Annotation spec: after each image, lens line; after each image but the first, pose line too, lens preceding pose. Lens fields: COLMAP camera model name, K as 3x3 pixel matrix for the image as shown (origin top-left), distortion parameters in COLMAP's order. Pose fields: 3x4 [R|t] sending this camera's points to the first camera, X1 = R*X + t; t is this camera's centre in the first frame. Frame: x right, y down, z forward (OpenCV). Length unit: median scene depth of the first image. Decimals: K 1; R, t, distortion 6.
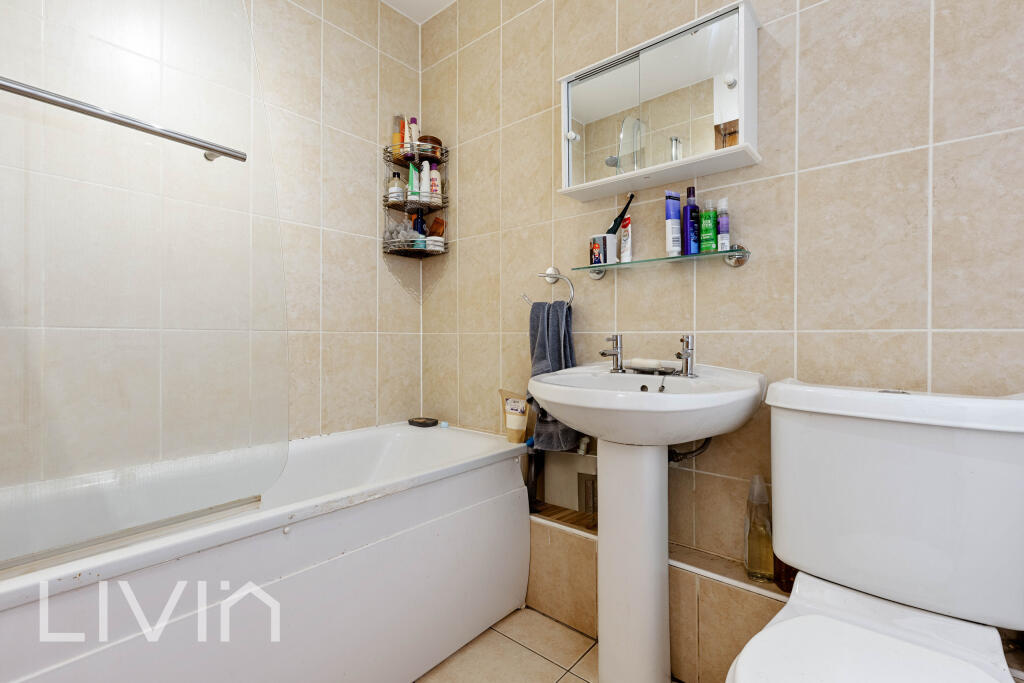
lens RADIAL K [[474.4, 0, 489.0], [0, 474.4, 343.6], [0, 0, 1]] dist [0.000369, -0.001511]
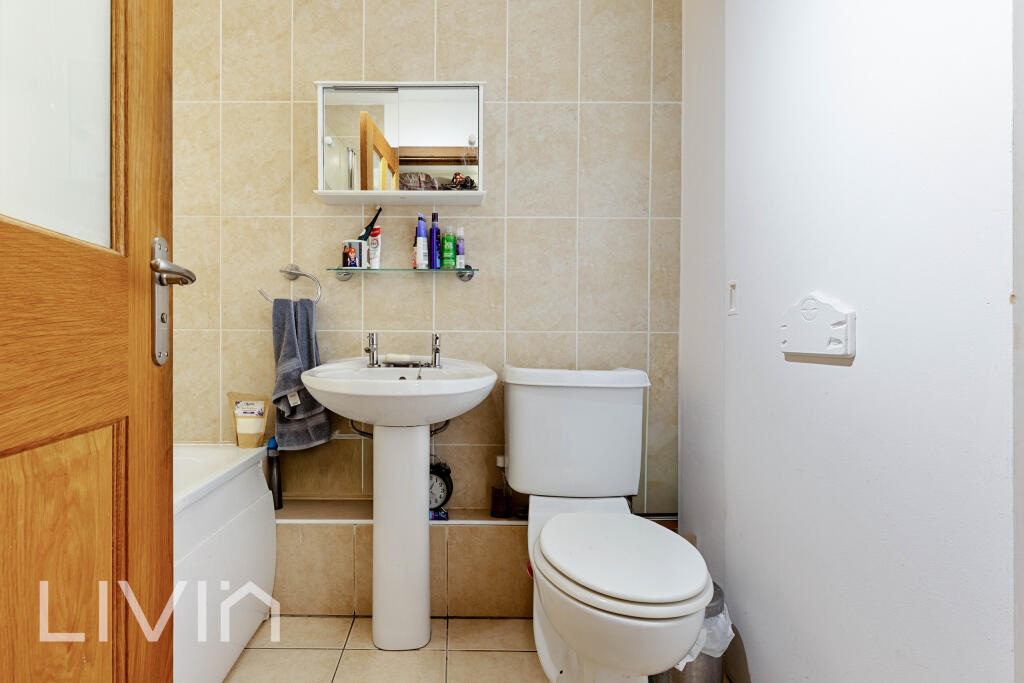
lens RADIAL K [[474.4, 0, 489.0], [0, 474.4, 343.6], [0, 0, 1]] dist [0.000369, -0.001511]
pose [[0.750167, -0.007585, 0.661205, -0.260143], [0.004713, 0.999970, 0.006124, 0.000462], [-0.661232, -0.001478, 0.750180, -0.011256]]
